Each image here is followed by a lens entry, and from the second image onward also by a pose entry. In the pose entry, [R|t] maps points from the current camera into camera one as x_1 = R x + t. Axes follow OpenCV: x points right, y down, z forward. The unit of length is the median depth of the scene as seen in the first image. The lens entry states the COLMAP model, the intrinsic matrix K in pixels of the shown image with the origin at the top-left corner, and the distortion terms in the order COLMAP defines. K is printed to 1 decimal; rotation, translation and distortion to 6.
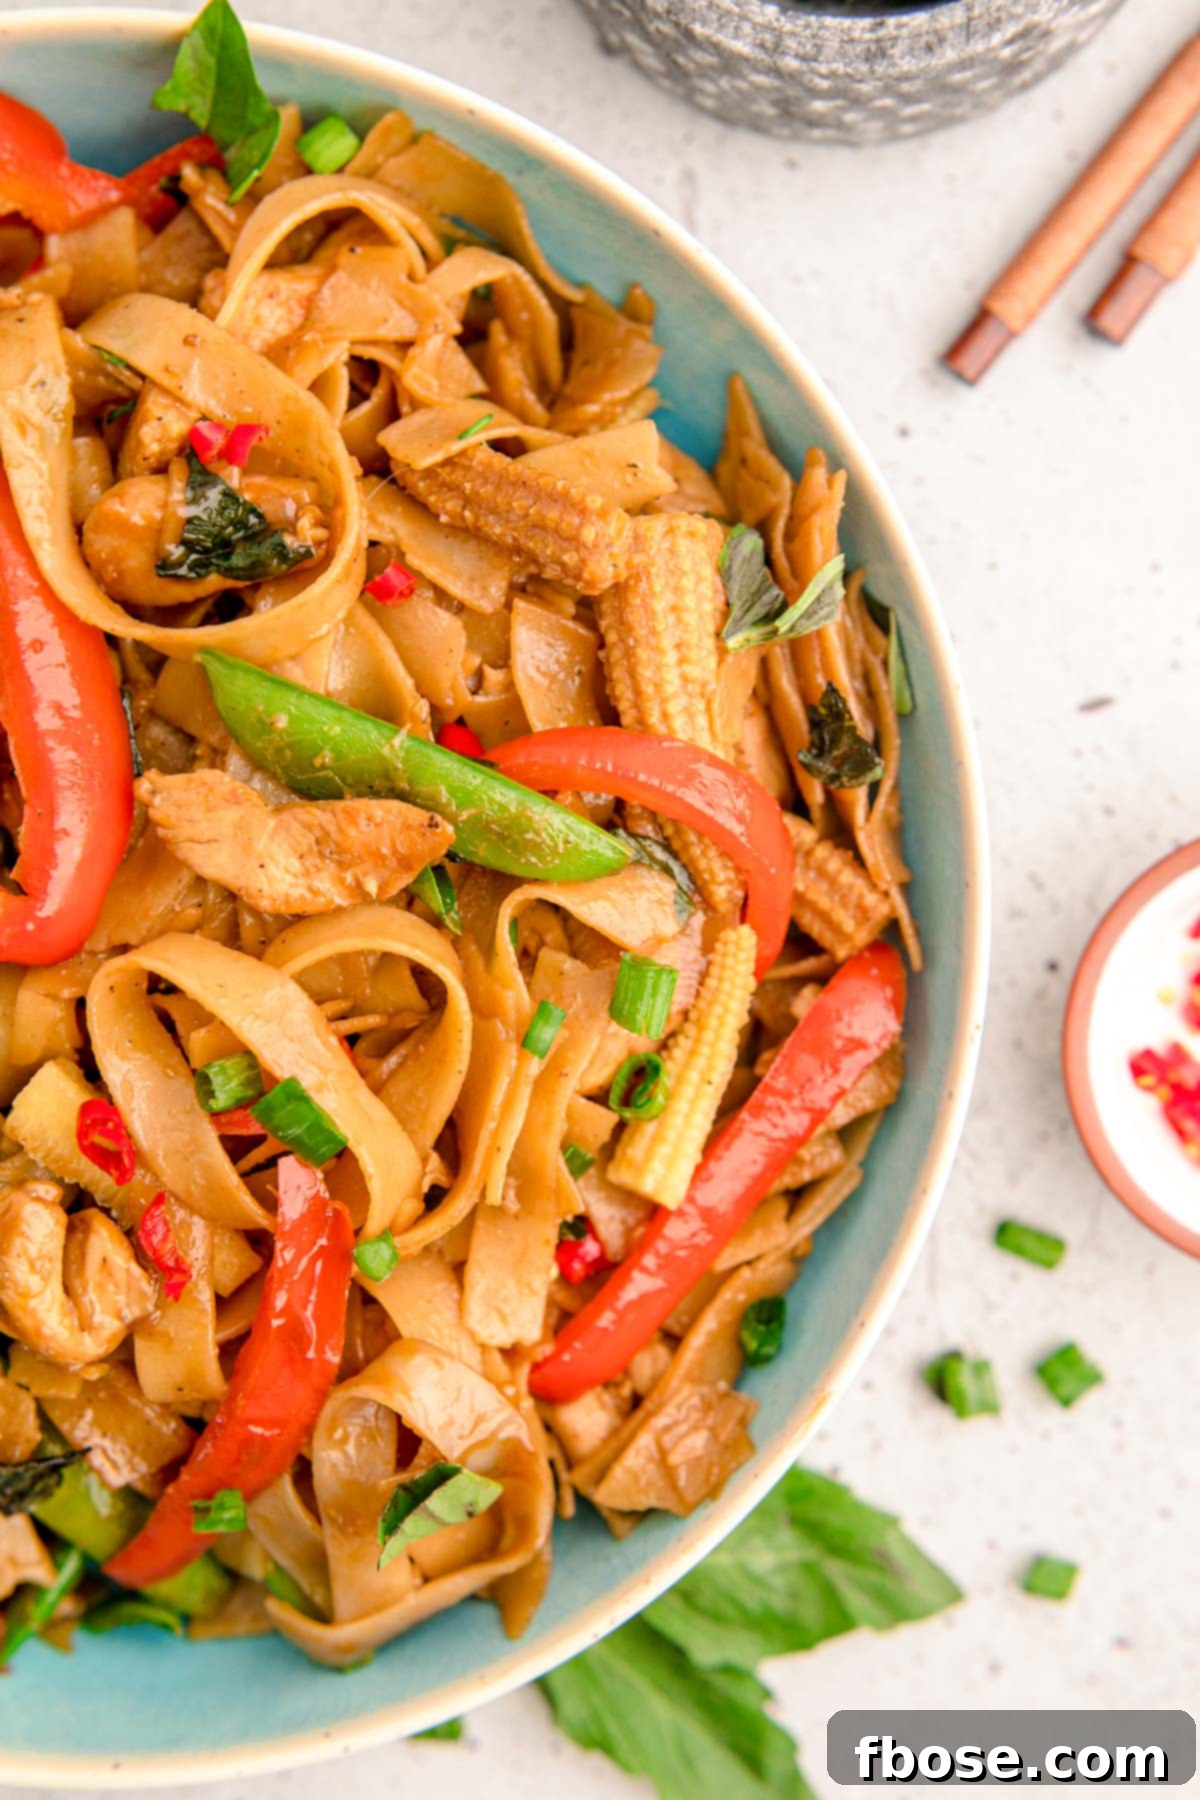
lens RADIAL K [[2925.5, 0, 610.6], [0, 2925.5, 880.5], [0, 0, 1]] dist [0.172546, 0.000000]
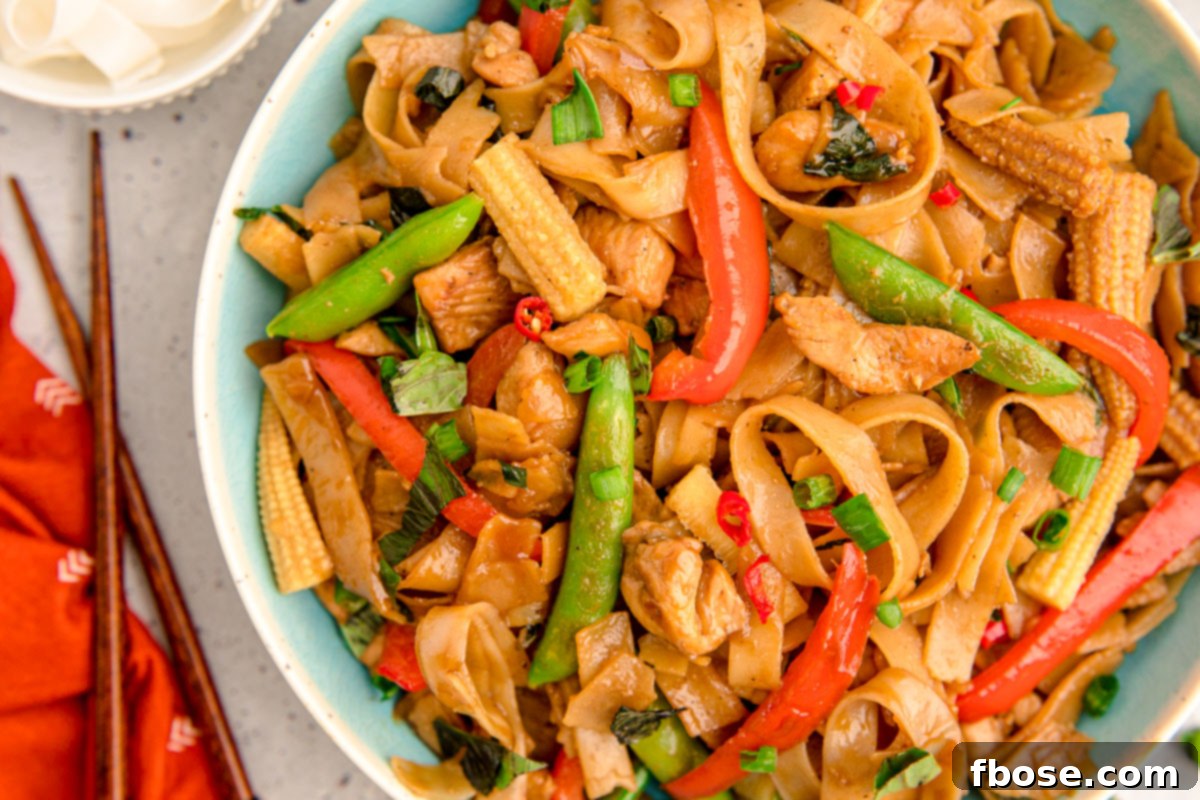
lens RADIAL K [[1950.4, 0, 595.0], [0, 1950.4, 388.4], [0, 0, 1]] dist [0.172546, 0.000000]
pose [[0.991617, 0.128594, 0.012601, -0.259809], [-0.128358, 0.991564, -0.018006, 0.045721], [-0.014810, 0.016238, 0.999758, -0.060557]]
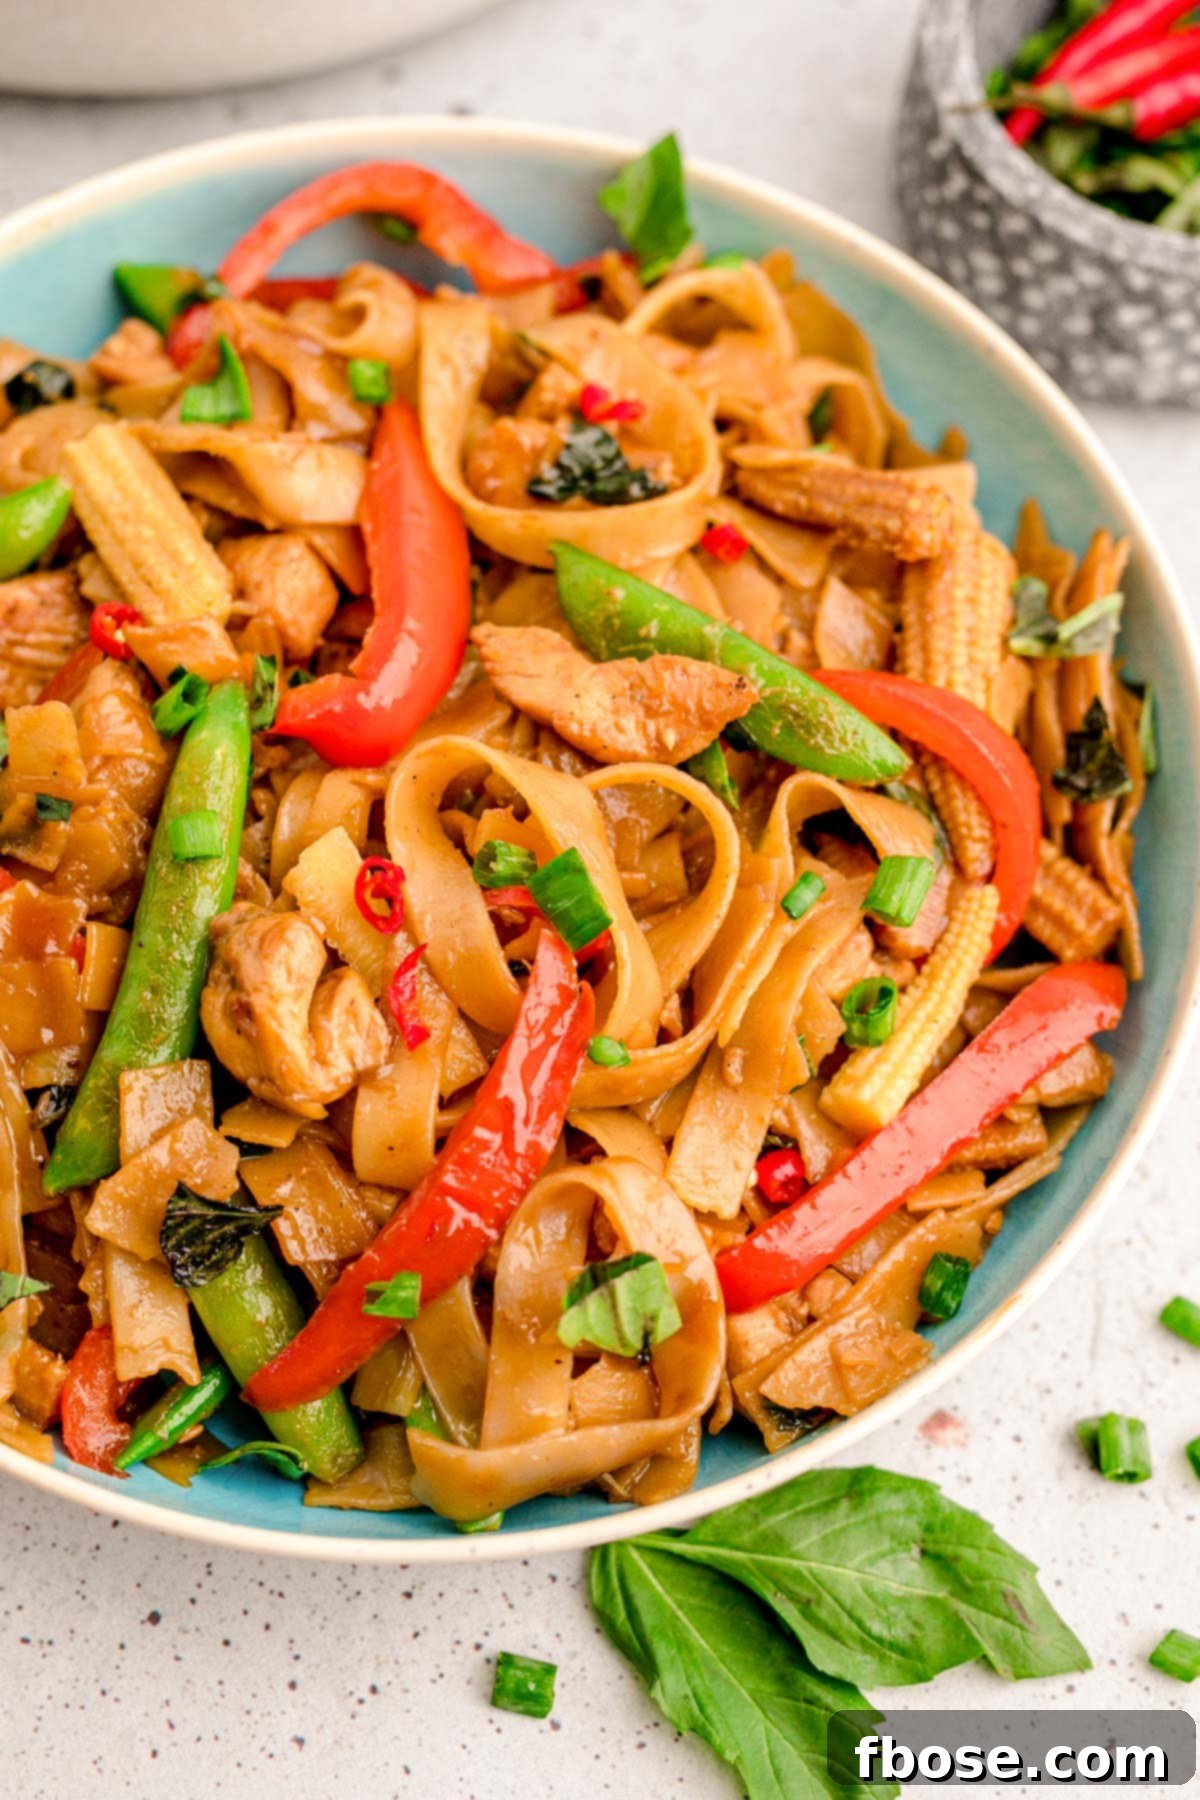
lens RADIAL K [[2773.5, 0, 600.4], [0, 2773.5, 905.7], [0, 0, 1]] dist [-0.050772, 0.000000]
pose [[0.980796, 0.192694, -0.030154, -0.061895], [-0.185236, 0.871901, -0.453296, 0.506800], [-0.061056, 0.450176, 0.890850, 0.112802]]
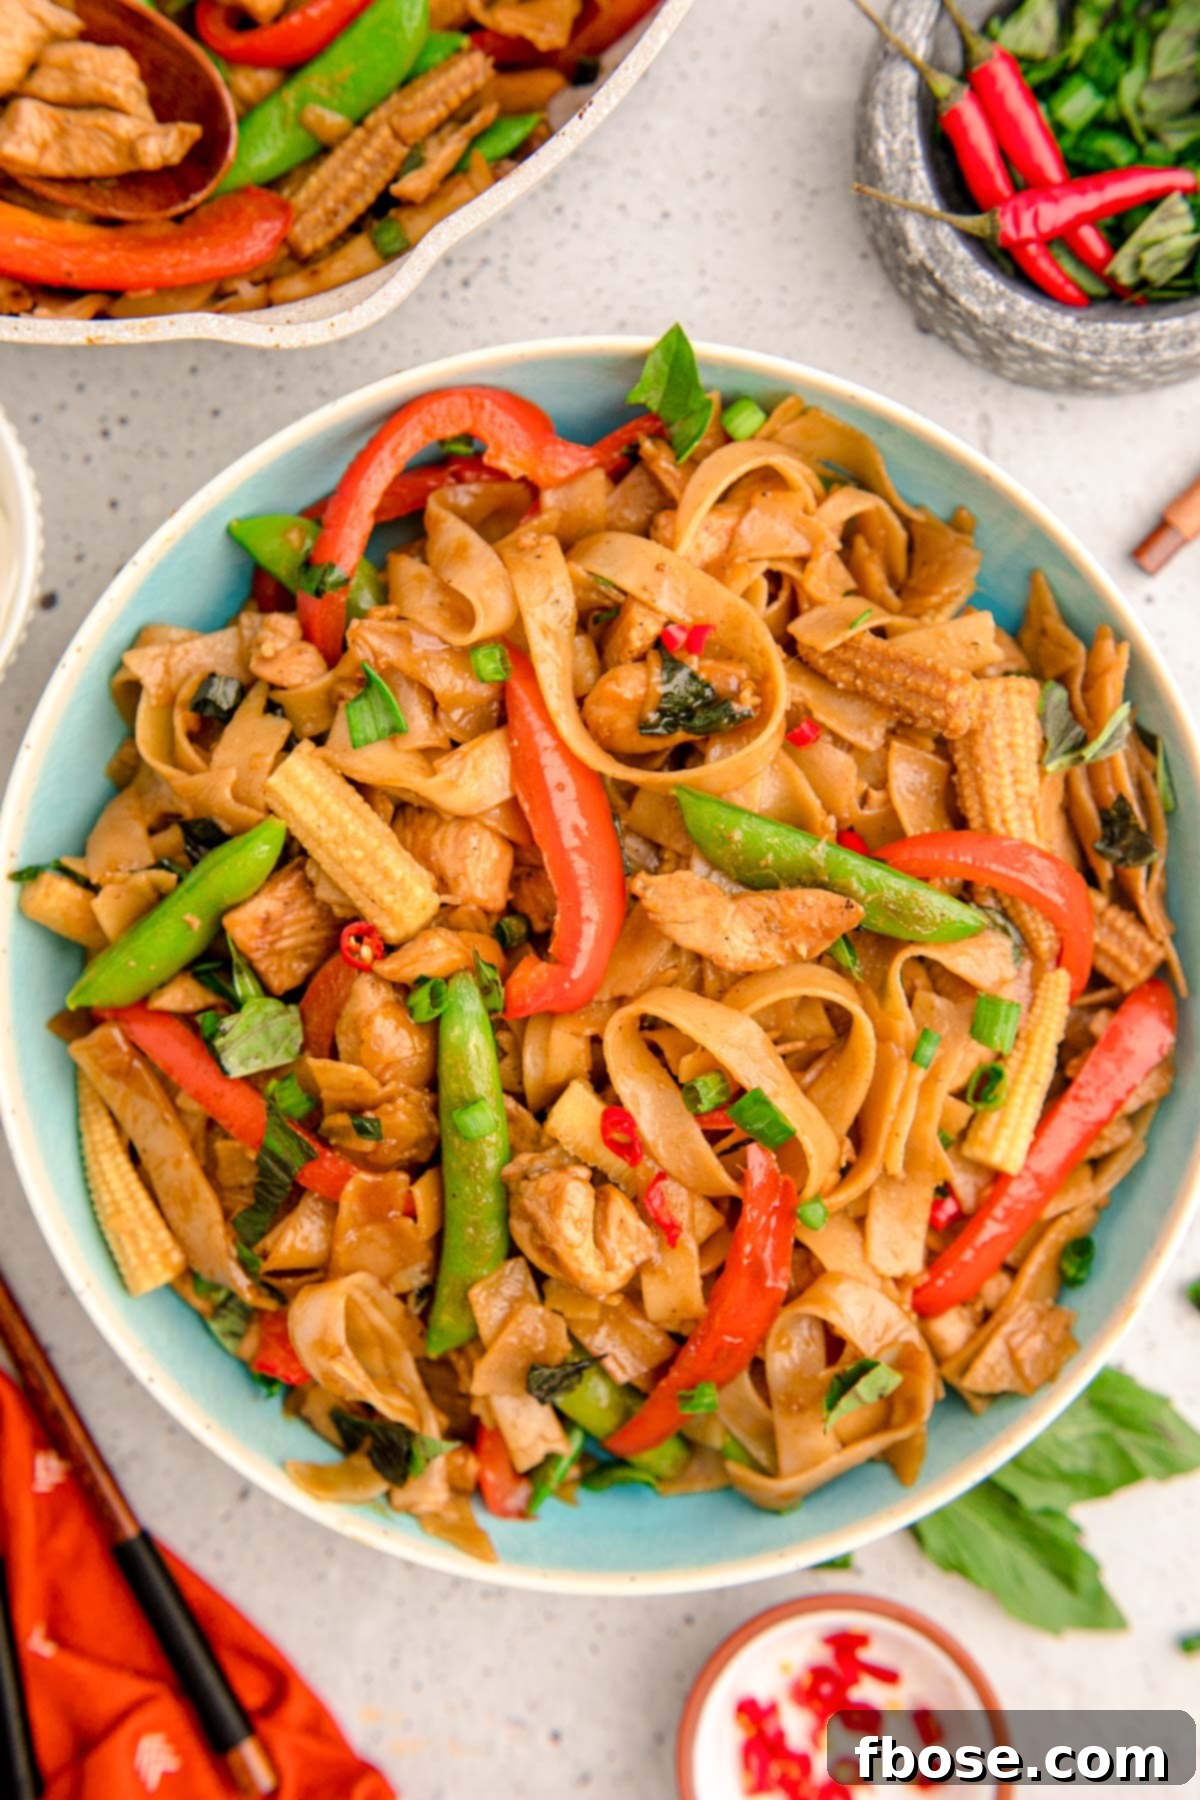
lens RADIAL K [[2925.5, 0, 584.4], [0, 2925.5, 881.5], [0, 0, 1]] dist [0.172546, 0.000000]
pose [[0.999543, -0.030210, -0.001151, -0.177584], [0.030213, 0.999539, 0.003096, -0.037307], [0.001057, -0.003129, 0.999995, -0.393445]]
